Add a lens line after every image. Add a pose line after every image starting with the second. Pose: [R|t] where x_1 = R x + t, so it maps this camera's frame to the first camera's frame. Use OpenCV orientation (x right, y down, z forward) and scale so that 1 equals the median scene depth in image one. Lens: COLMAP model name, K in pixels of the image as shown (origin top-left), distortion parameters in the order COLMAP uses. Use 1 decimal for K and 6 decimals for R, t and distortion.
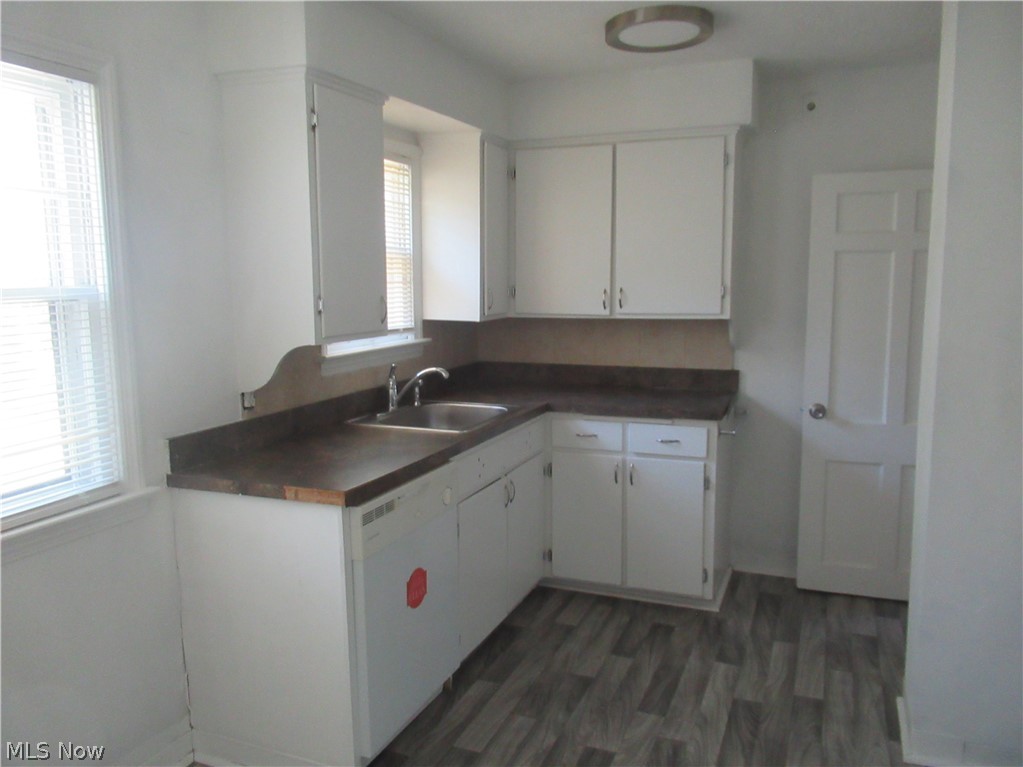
lens RADIAL K [[806.3, 0, 509.0], [0, 806.3, 381.2], [0, 0, 1]] dist [-0.008806, 0.000647]
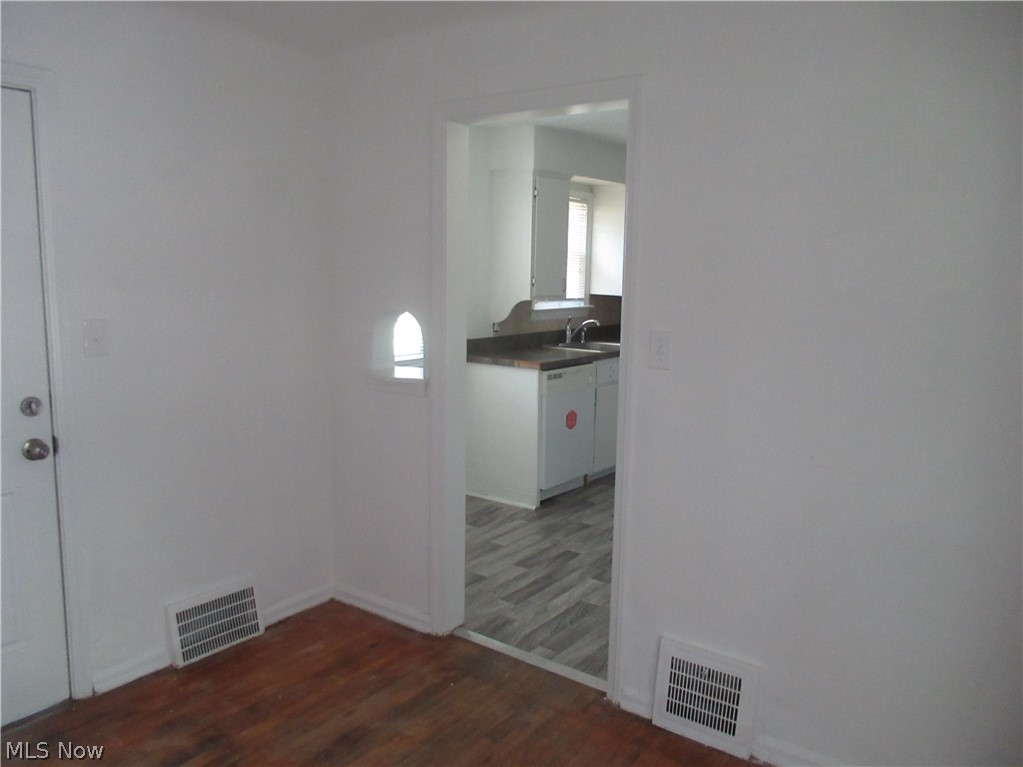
lens RADIAL K [[806.3, 0, 512.8], [0, 806.3, 382.7], [0, 0, 1]] dist [-0.008806, 0.000647]
pose [[0.970372, 0.058714, -0.234374, 0.180617], [-0.056132, 0.998267, 0.017679, 0.111102], [0.235006, -0.003999, 0.971986, -0.862378]]
